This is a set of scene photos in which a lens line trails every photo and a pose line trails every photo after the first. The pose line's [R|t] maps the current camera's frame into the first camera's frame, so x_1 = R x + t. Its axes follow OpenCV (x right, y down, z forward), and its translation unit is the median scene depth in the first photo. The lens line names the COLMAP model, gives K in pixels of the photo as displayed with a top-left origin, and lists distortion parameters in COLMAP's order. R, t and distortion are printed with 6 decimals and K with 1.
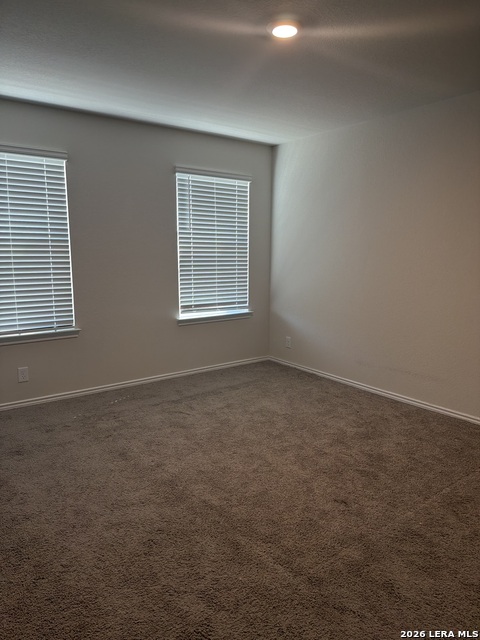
lens RADIAL K [[425.8, 0, 240.0], [0, 425.8, 320.0], [0, 0, 1]] dist [0.038037, -0.063929]
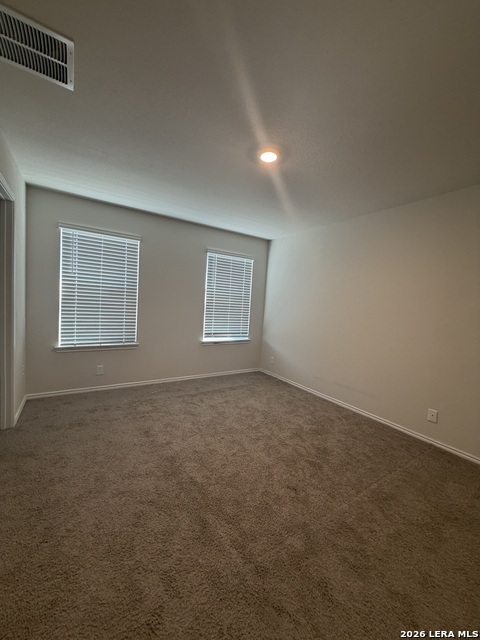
lens RADIAL K [[254.5, 0, 237.4], [0, 254.5, 319.0], [0, 0, 1]] dist [0.001434, 0.000305]
pose [[0.996886, 0.062719, -0.047788, 0.047246], [-0.067037, 0.993228, -0.094886, -0.006909], [0.041514, 0.097794, 0.994340, 0.105578]]
